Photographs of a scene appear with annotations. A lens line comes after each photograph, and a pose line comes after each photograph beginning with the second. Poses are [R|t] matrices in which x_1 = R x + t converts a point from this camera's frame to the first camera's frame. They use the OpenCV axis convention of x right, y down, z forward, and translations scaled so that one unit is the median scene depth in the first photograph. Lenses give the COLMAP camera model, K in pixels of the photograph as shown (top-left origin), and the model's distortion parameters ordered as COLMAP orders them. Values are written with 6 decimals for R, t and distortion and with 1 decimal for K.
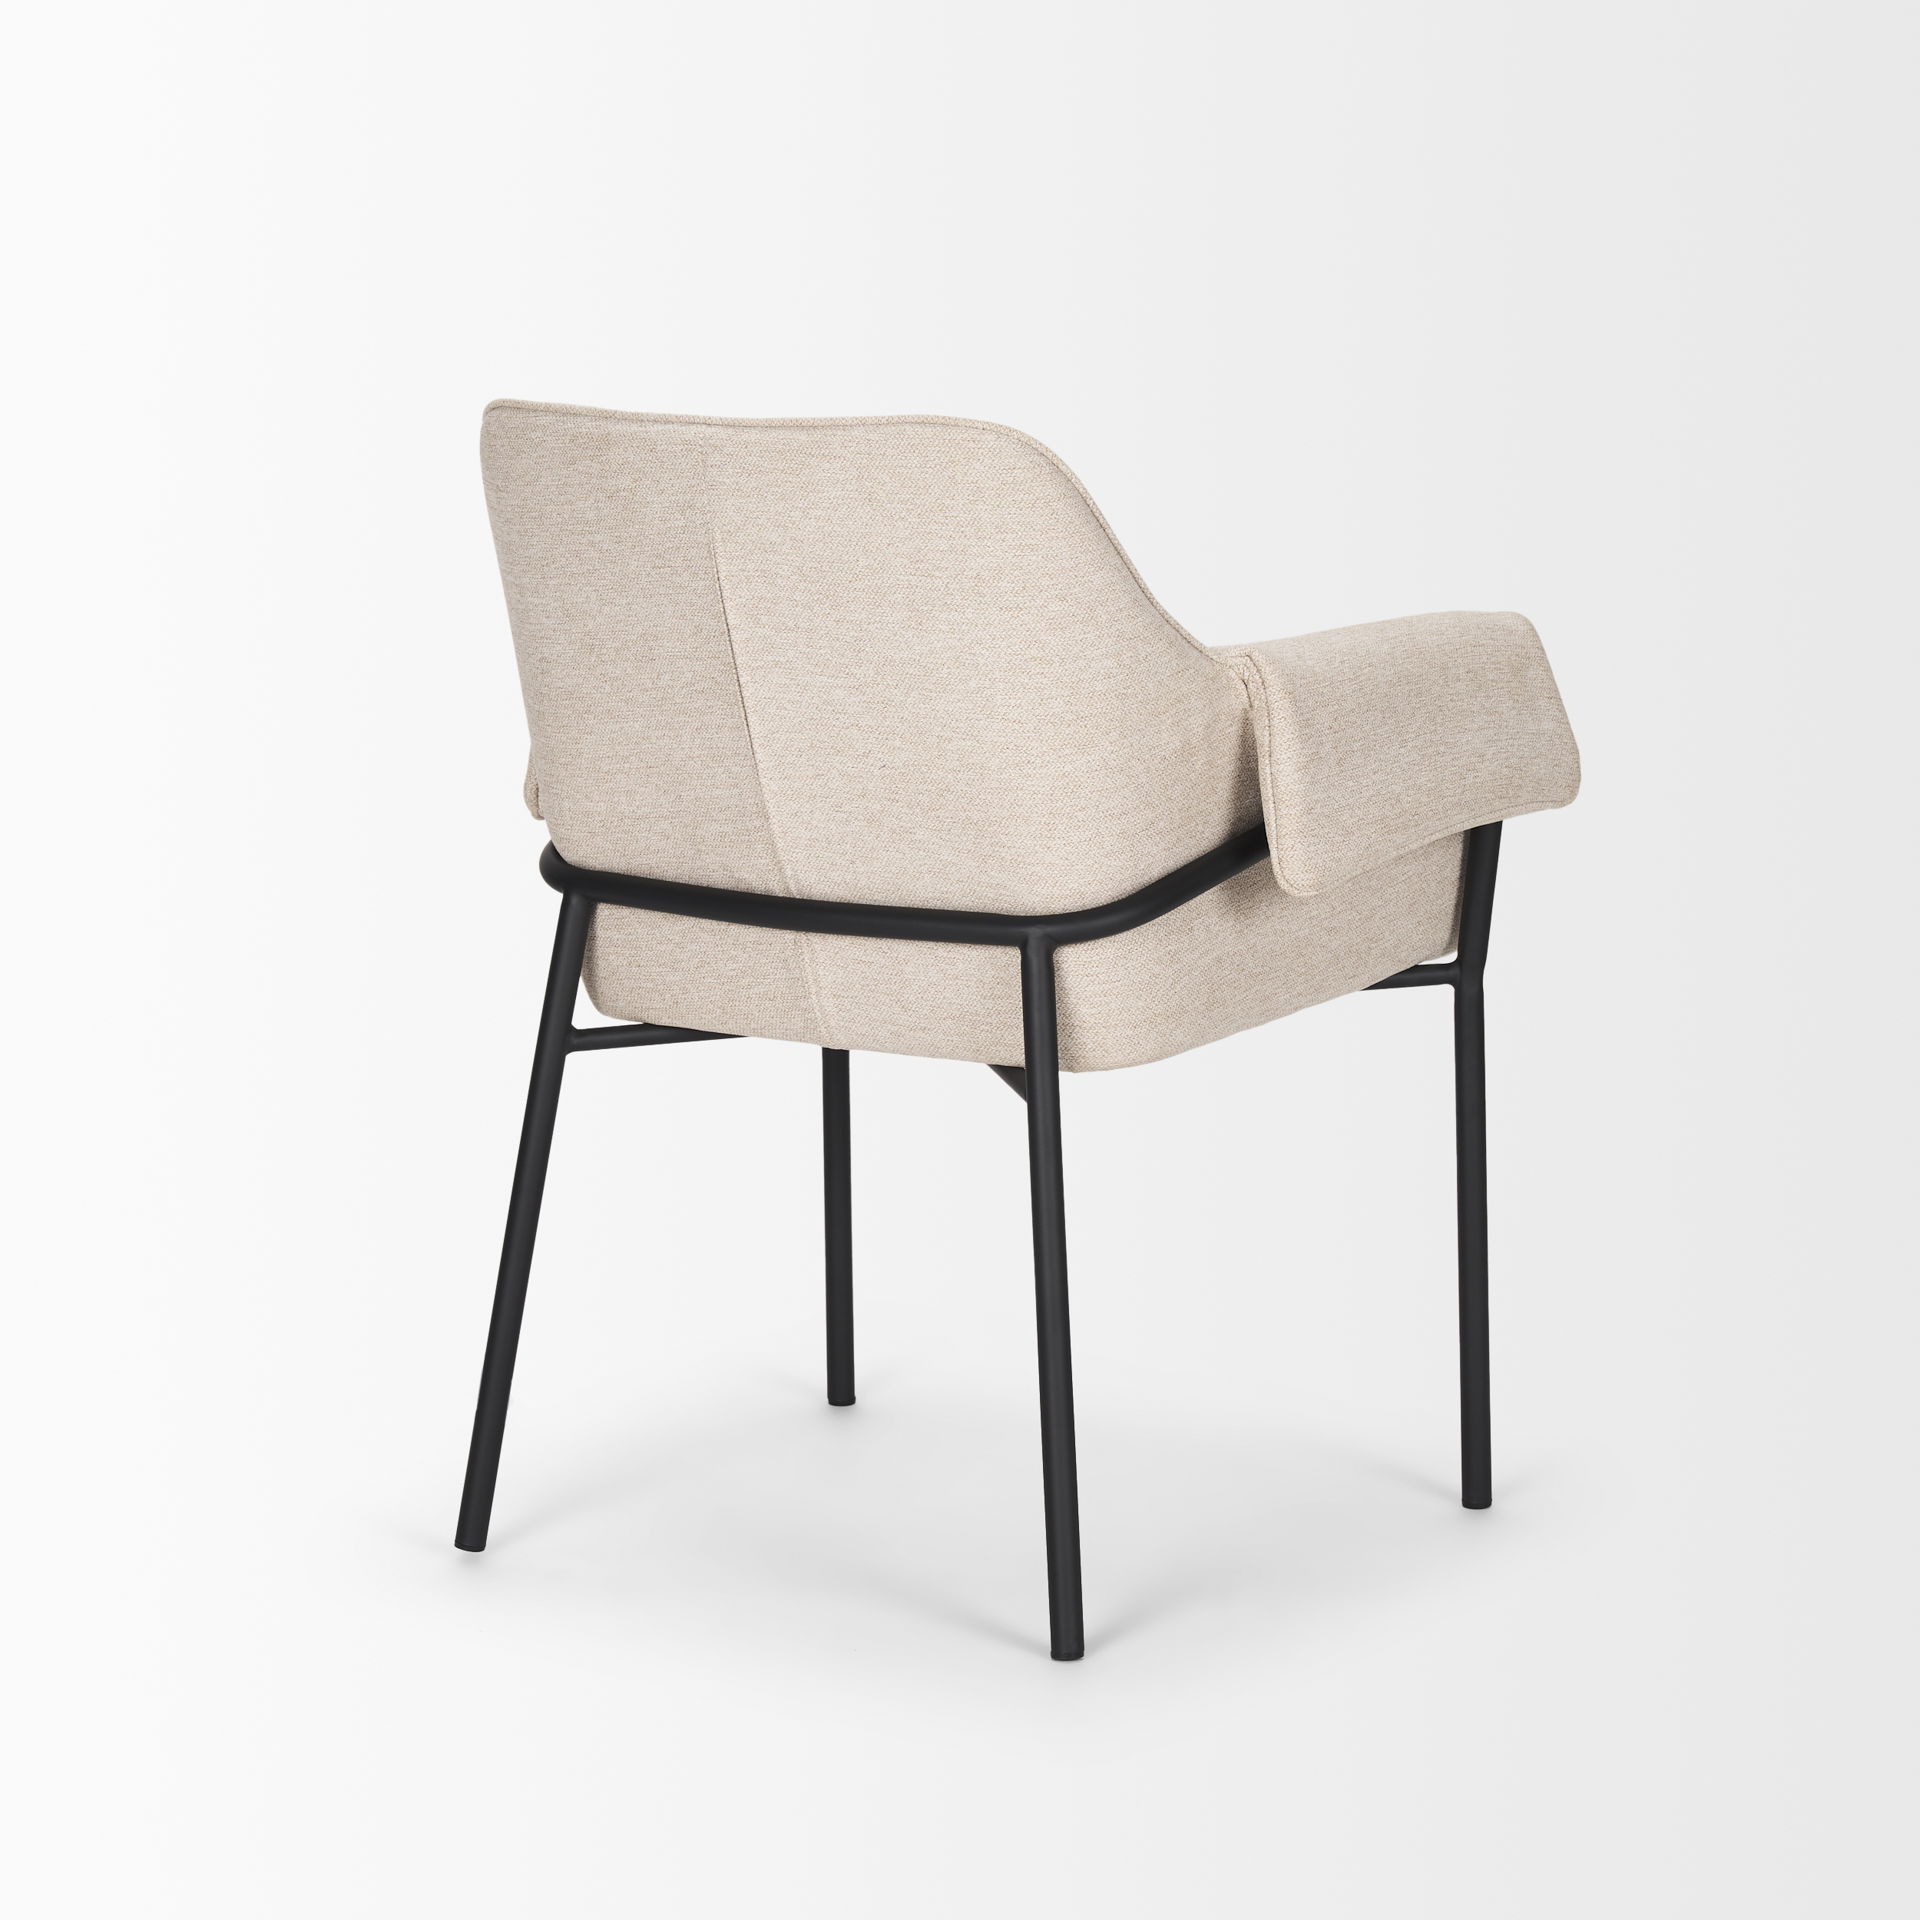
lens RADIAL K [[5574.8, 0, 960.0], [0, 5574.8, 960.0], [0, 0, 1]] dist [-0.105607, 1.066501]
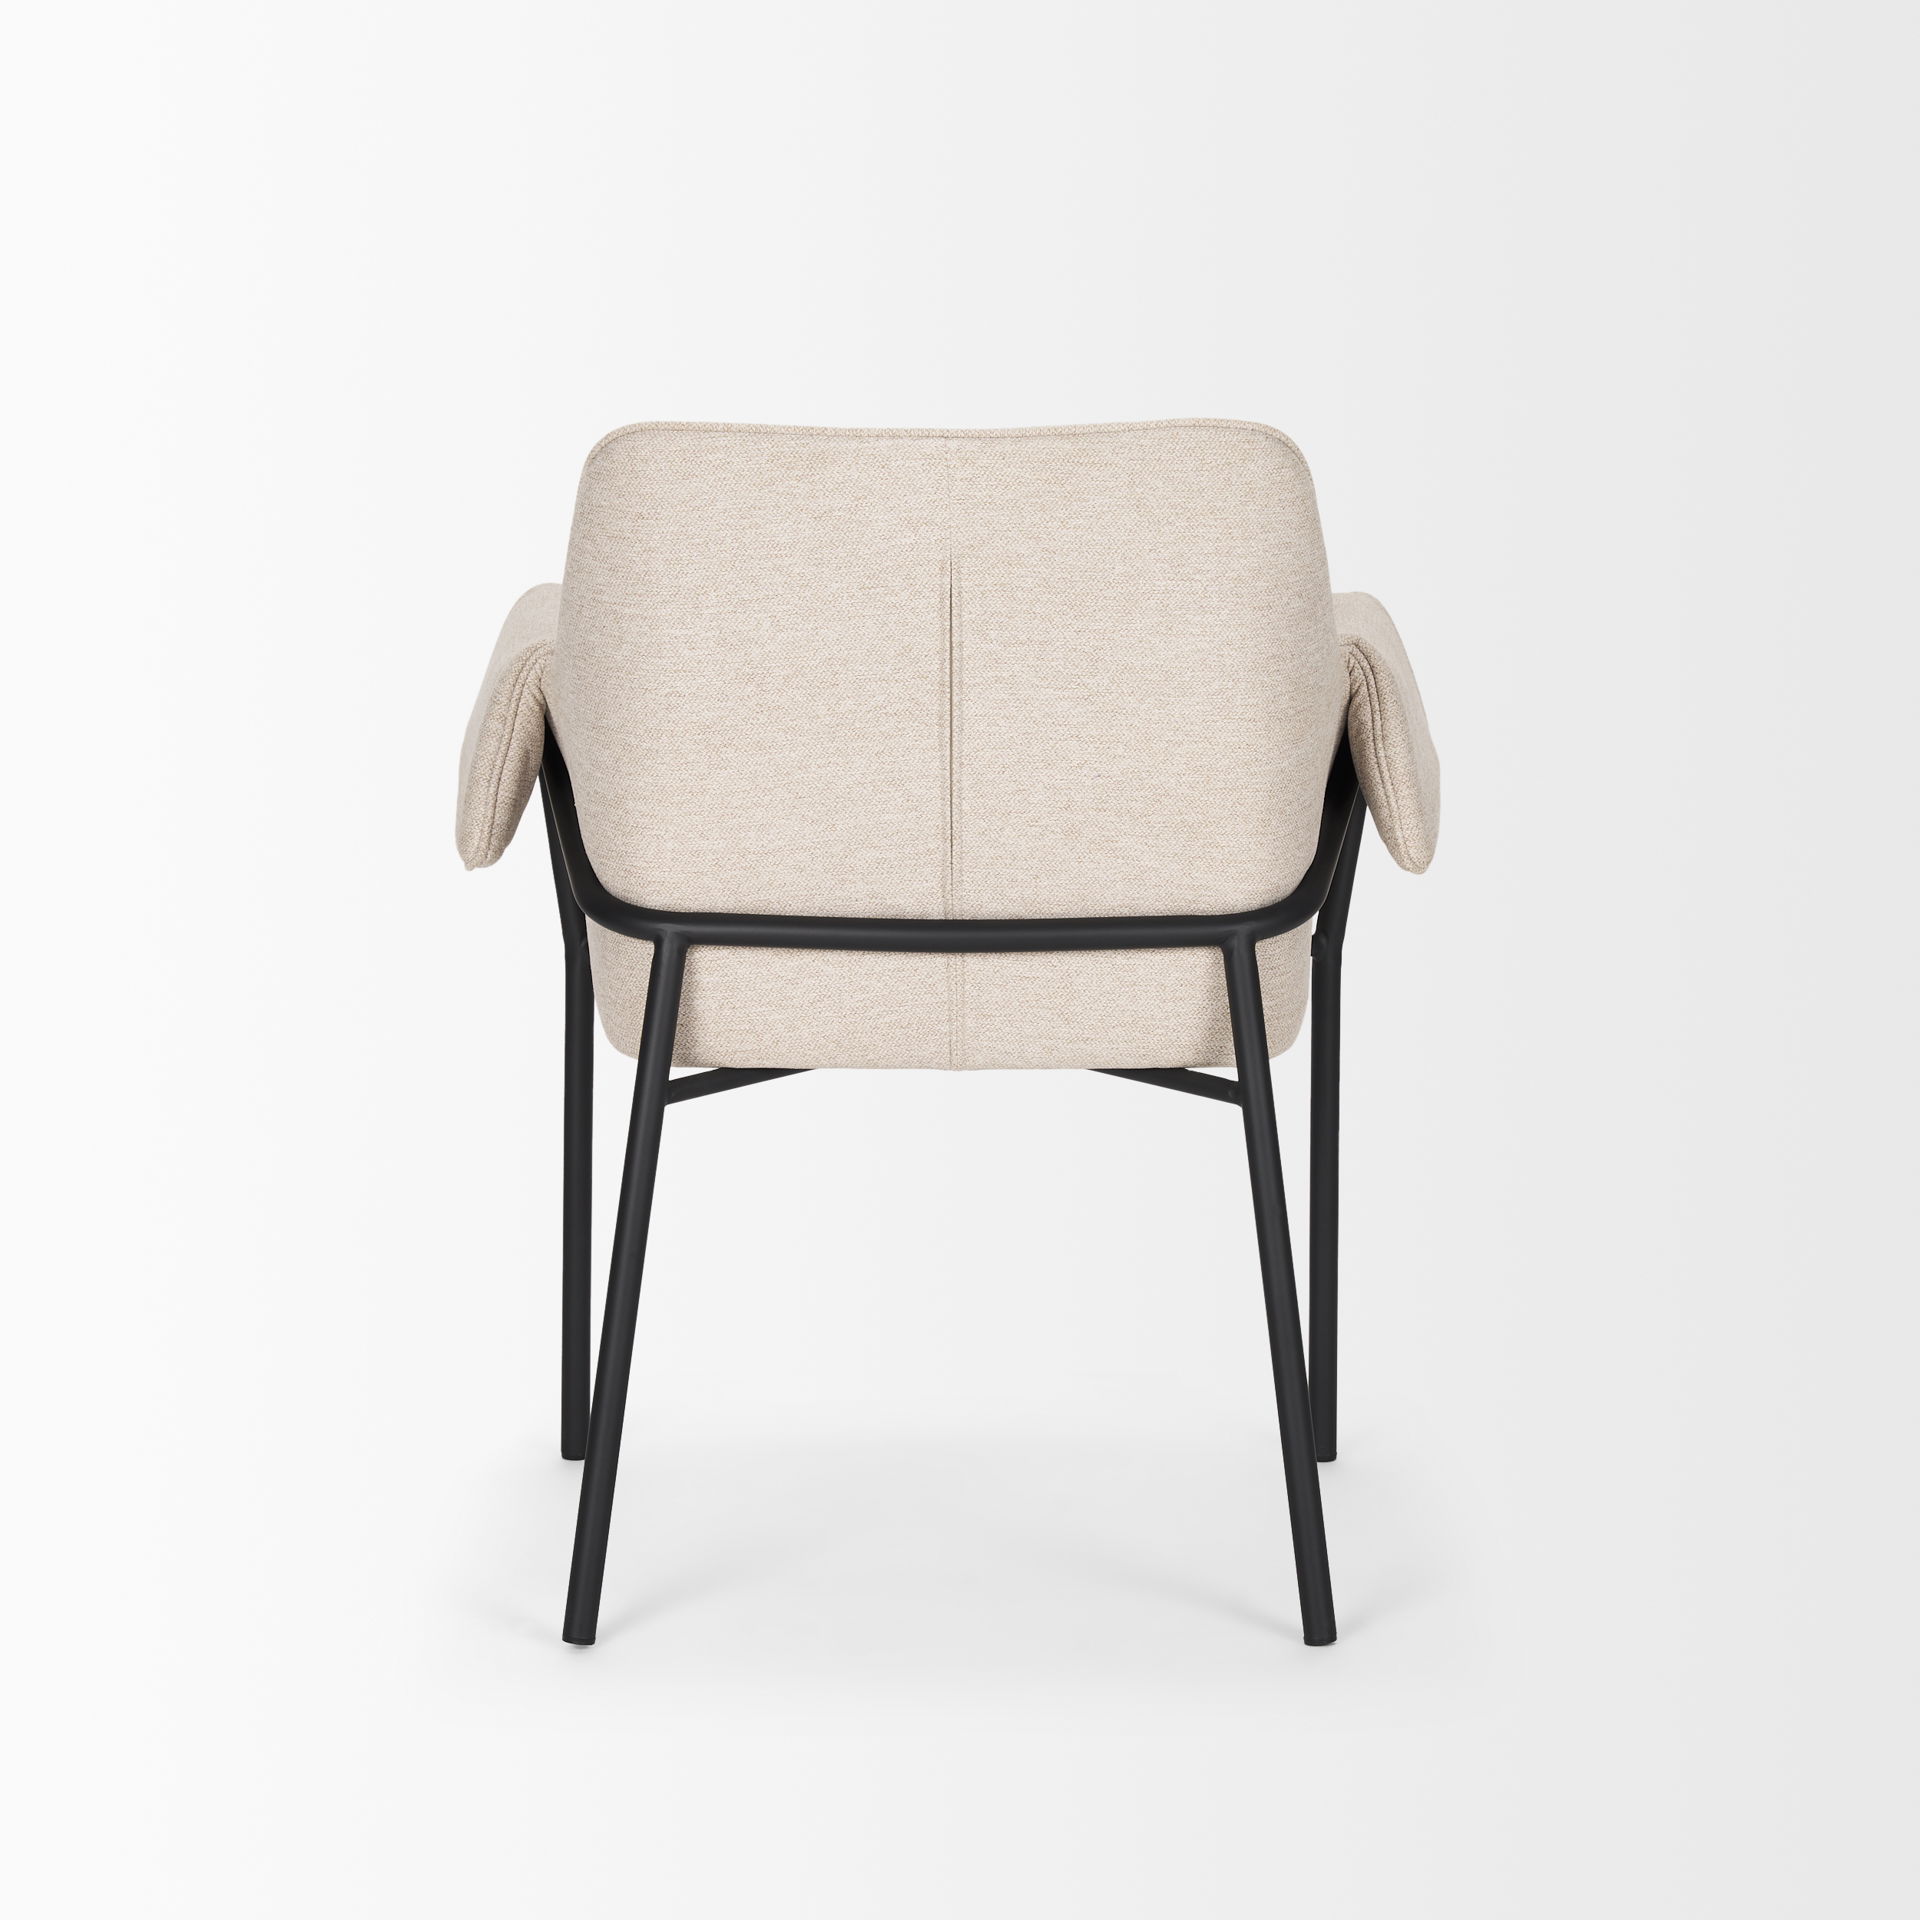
lens RADIAL K [[5574.8, 0, 960.0], [0, 5574.8, 960.0], [0, 0, 1]] dist [-0.105607, 1.066501]
pose [[0.850802, -0.088346, 0.518007, -0.550943], [0.089164, 0.995743, 0.023377, -0.027573], [-0.517867, 0.026299, 0.855057, 0.167783]]
